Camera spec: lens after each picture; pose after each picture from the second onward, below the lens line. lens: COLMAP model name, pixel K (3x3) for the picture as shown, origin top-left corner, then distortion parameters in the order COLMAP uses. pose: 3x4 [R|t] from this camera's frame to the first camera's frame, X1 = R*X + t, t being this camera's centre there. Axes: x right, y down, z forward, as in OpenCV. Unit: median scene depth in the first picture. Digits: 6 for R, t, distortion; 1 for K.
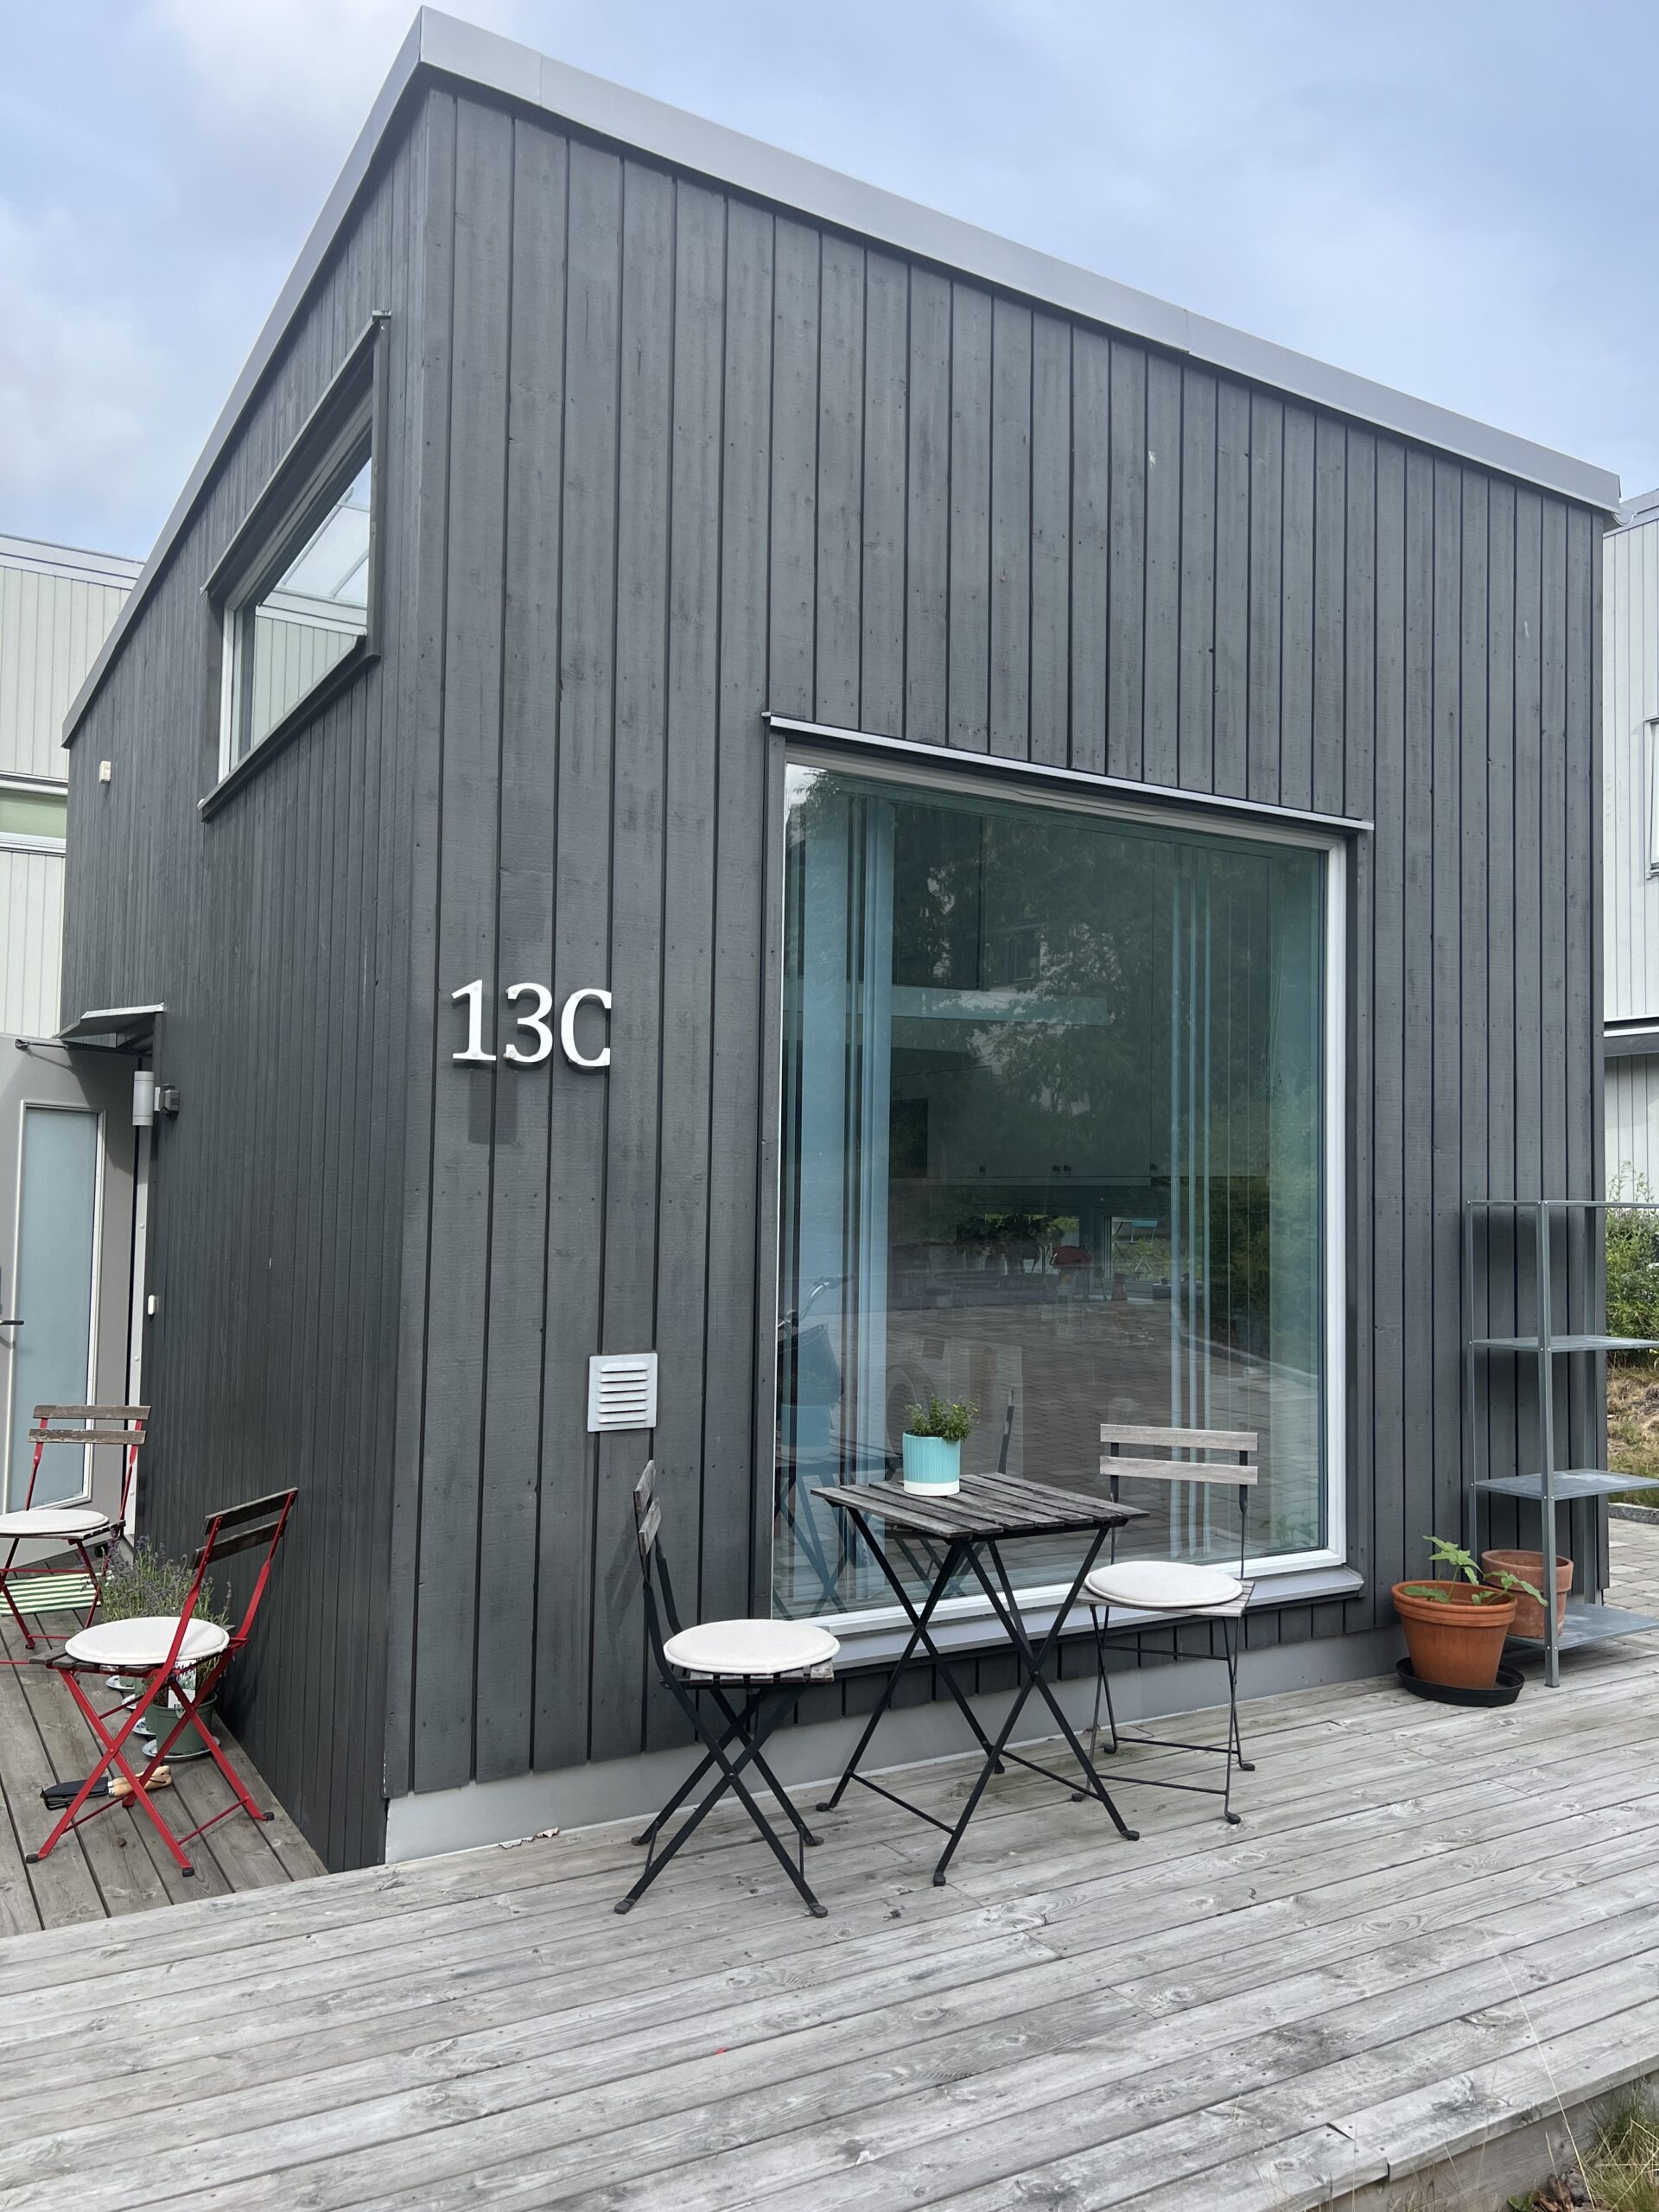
lens RADIAL K [[1678.3, 0, 825.5], [0, 1678.3, 1097.7], [0, 0, 1]] dist [0.048389, -0.012871]
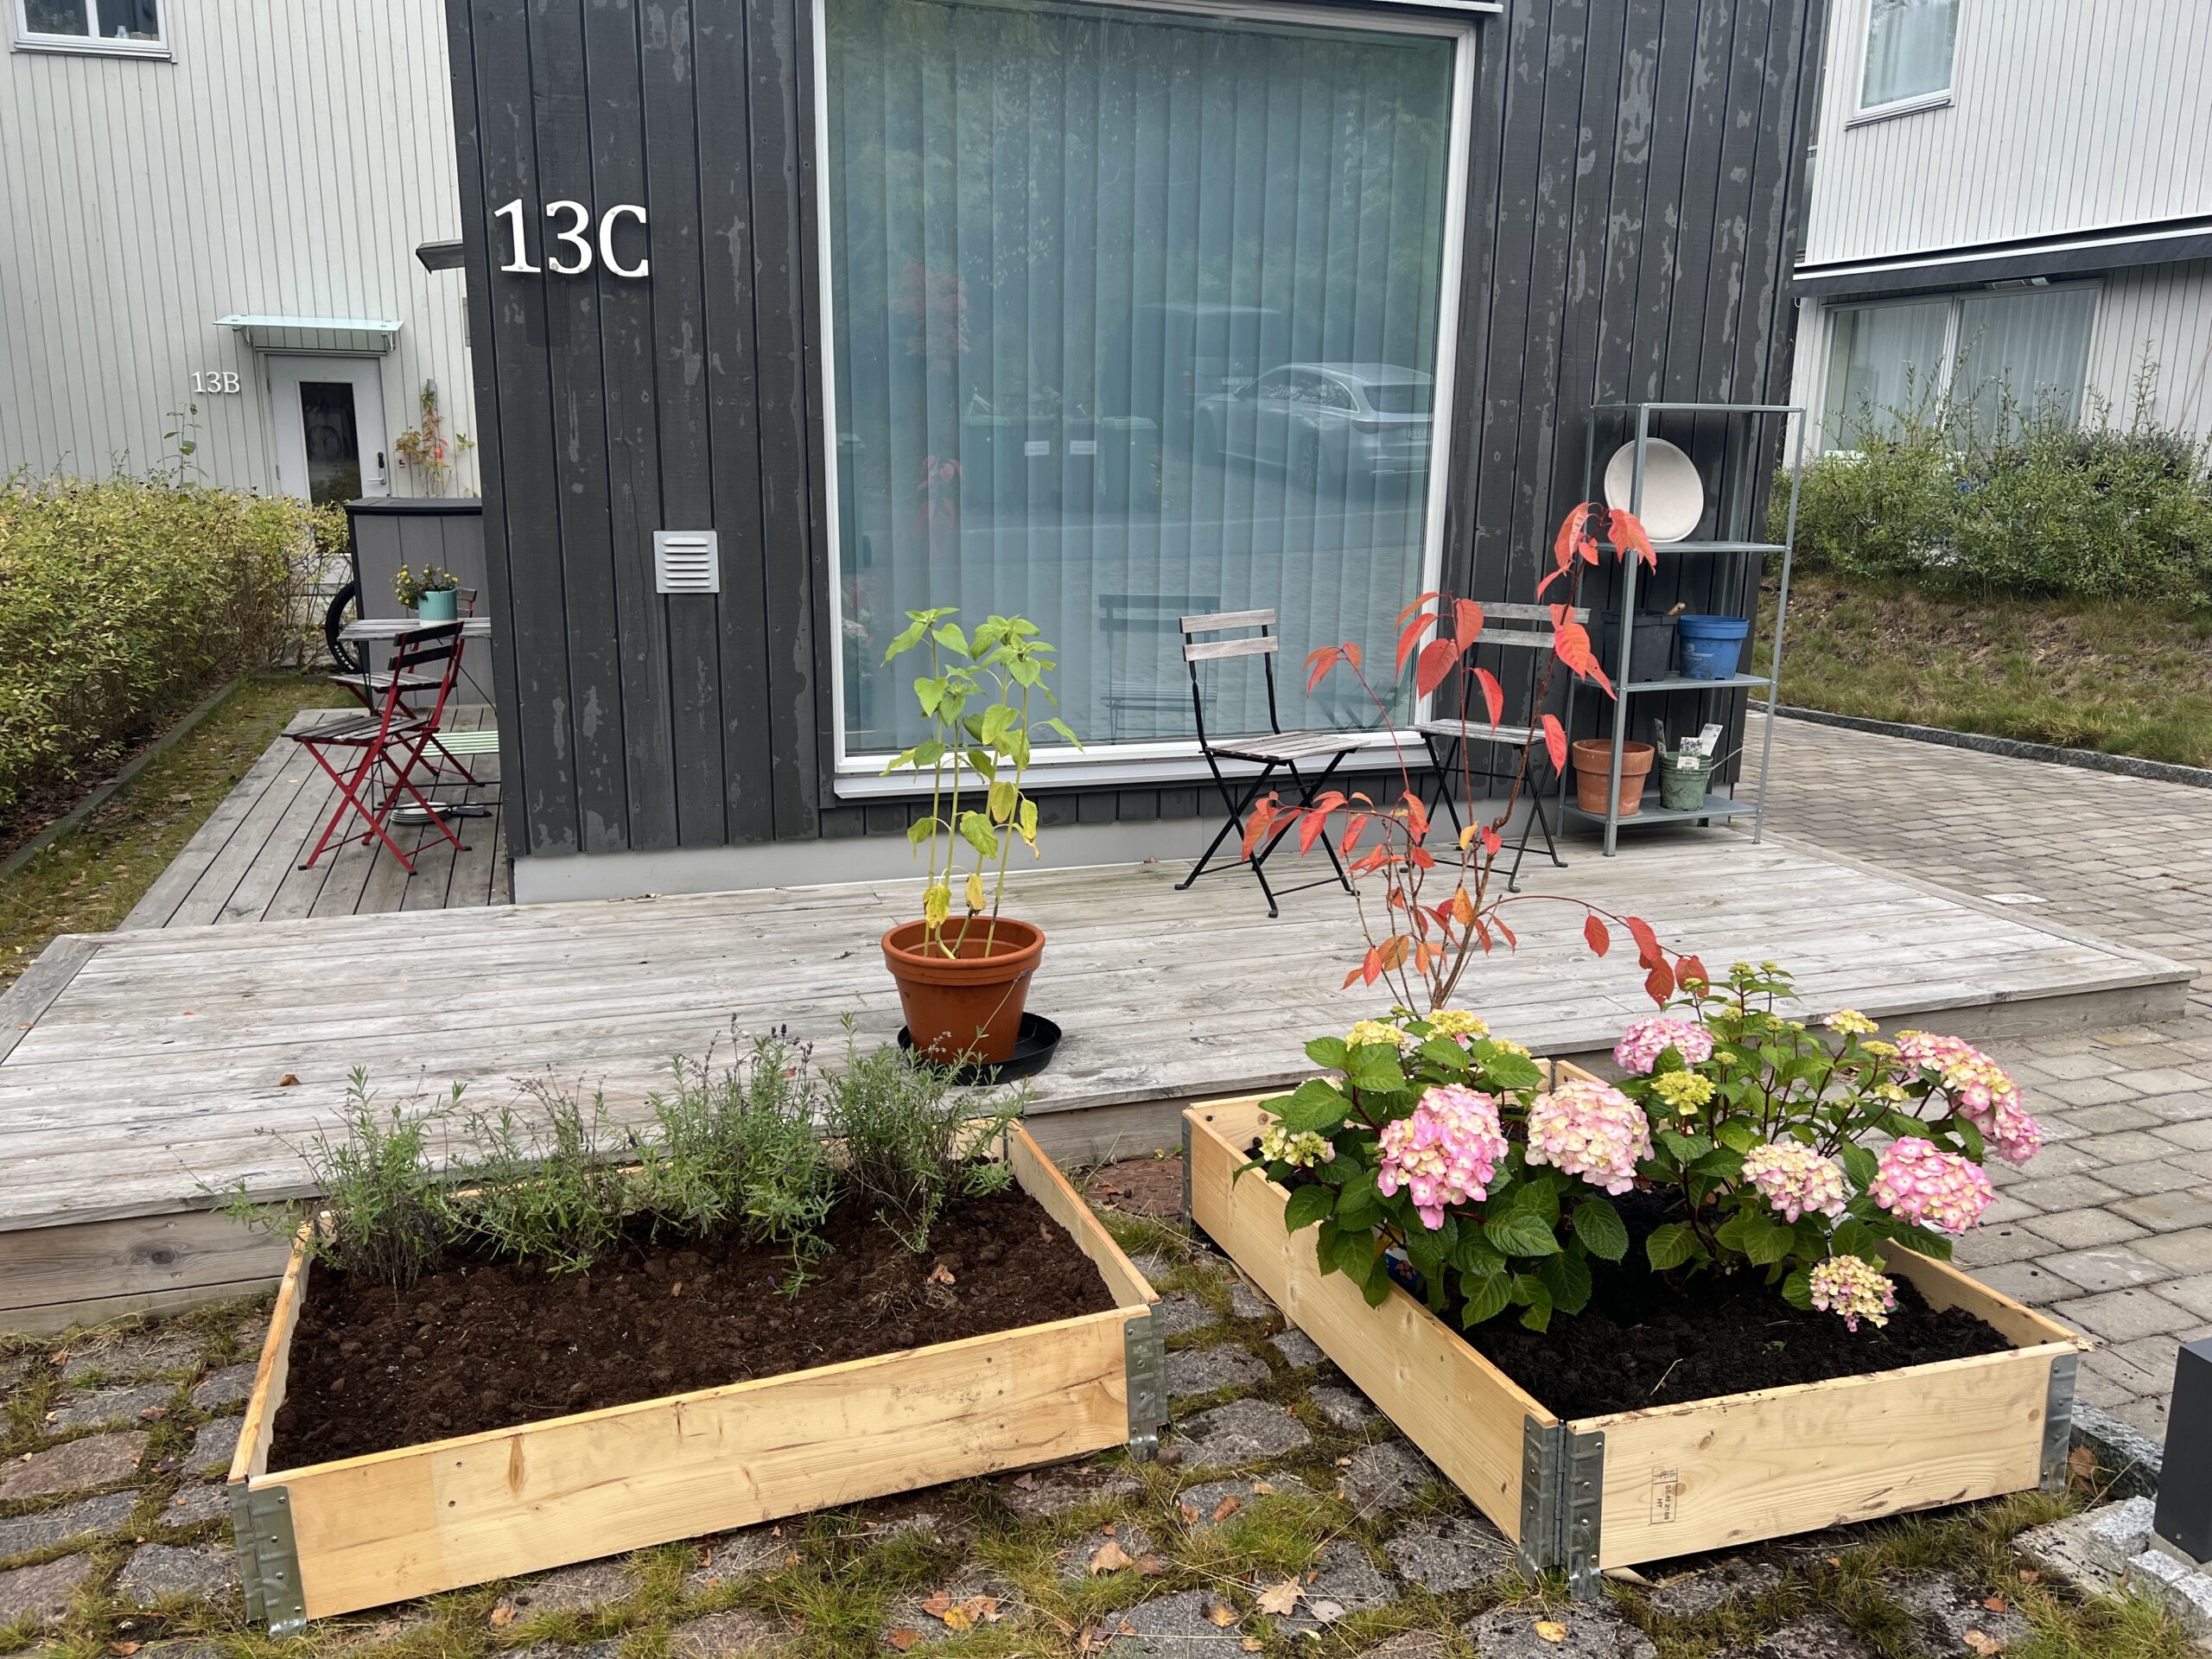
lens RADIAL K [[1678.3, 0, 1116.6], [0, 1678.3, 820.3], [0, 0, 1]] dist [0.048389, -0.012871]
pose [[0.977094, 0.048124, -0.207296, 0.451042], [0.010846, 0.961568, 0.274352, 0.024816], [0.212532, -0.270316, 0.939020, -0.125394]]
